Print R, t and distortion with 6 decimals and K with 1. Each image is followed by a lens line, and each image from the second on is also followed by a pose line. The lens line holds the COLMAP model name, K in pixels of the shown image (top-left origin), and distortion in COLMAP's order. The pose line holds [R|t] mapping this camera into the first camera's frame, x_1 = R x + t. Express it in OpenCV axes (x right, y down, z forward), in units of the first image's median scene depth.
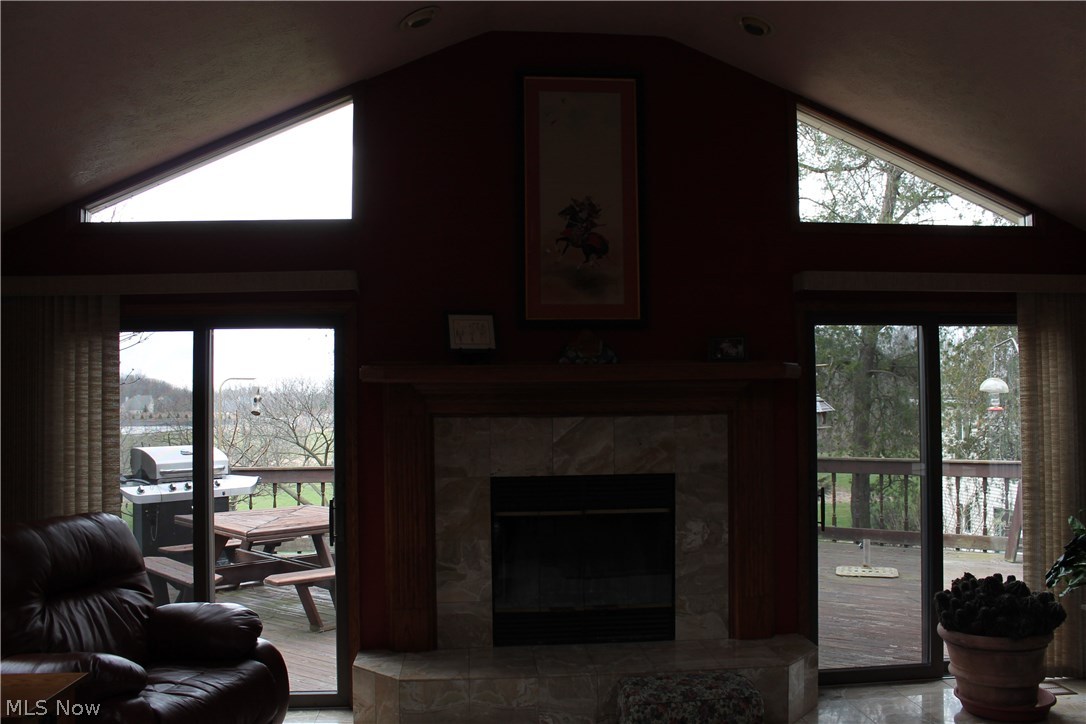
lens RADIAL K [[913.0, 0, 543.0], [0, 913.0, 362.0], [0, 0, 1]] dist [-0.164353, 0.134106]
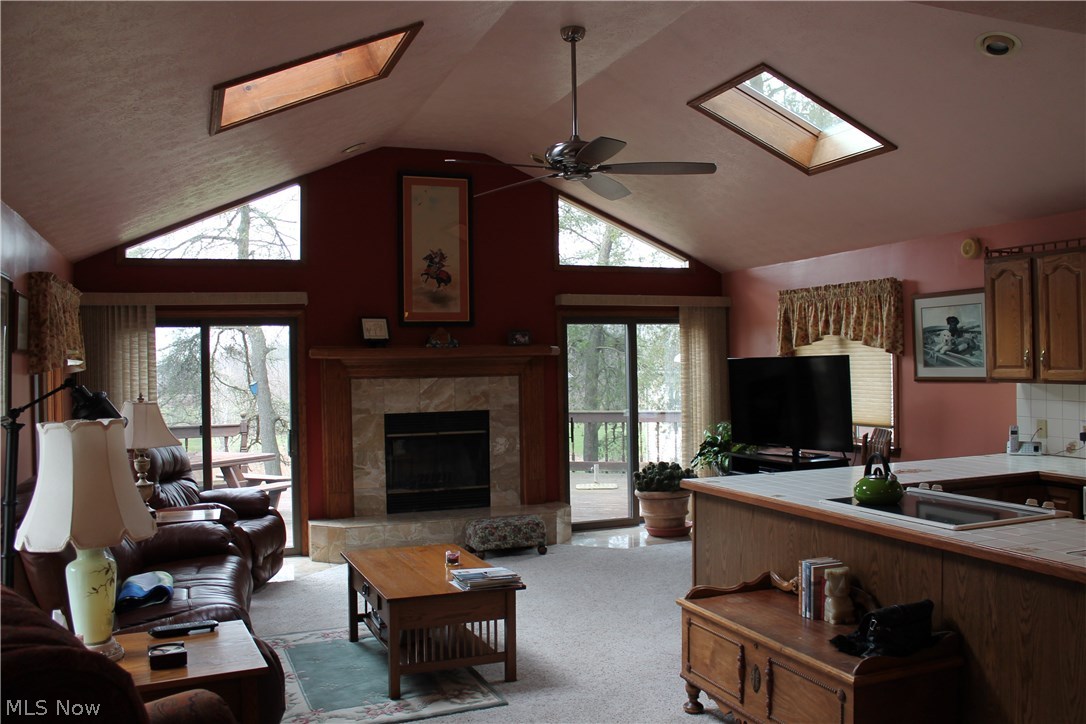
lens RADIAL K [[913.0, 0, 543.0], [0, 913.0, 362.0], [0, 0, 1]] dist [-0.164353, 0.134106]
pose [[0.958416, -0.006362, 0.285302, -0.256488], [-0.001519, 0.999624, 0.027394, -0.017228], [-0.285369, -0.026688, 0.958046, -0.706768]]
